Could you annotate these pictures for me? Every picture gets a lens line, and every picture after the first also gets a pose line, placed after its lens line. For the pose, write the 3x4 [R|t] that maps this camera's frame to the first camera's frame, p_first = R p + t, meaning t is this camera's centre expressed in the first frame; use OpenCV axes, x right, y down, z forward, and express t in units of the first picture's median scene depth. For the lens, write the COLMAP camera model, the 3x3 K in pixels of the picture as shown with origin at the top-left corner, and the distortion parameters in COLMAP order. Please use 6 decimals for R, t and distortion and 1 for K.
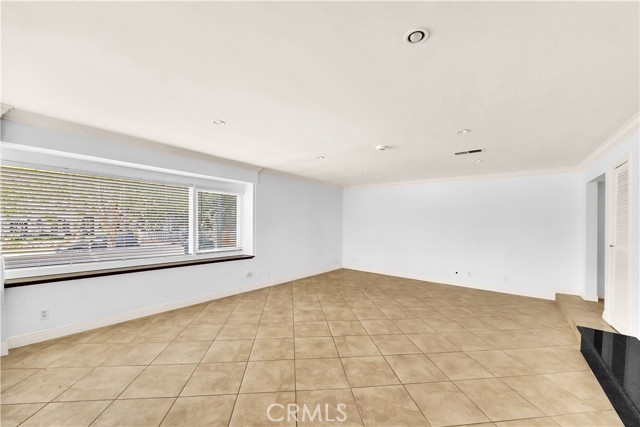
lens RADIAL K [[253.9, 0, 320.0], [0, 253.9, 213.5], [0, 0, 1]] dist [-0.025926, 0.000124]
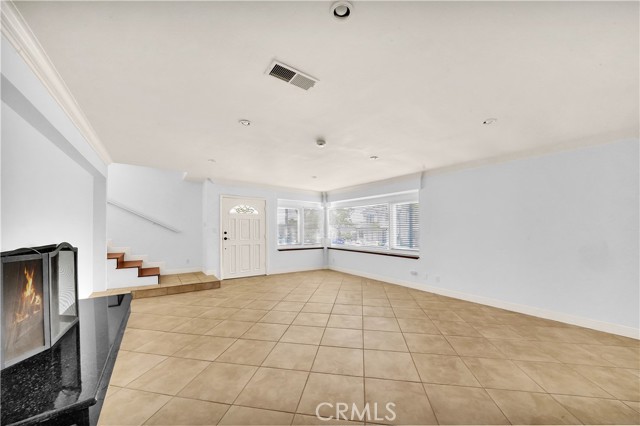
lens RADIAL K [[220.1, 0, 318.8], [0, 220.1, 226.9], [0, 0, 1]] dist [-0.021424, -0.000030]
pose [[-0.282347, -0.034225, -0.958702, 1.035511], [0.017918, 0.999001, -0.040940, 0.097872], [0.959145, -0.028737, -0.281452, 1.205650]]
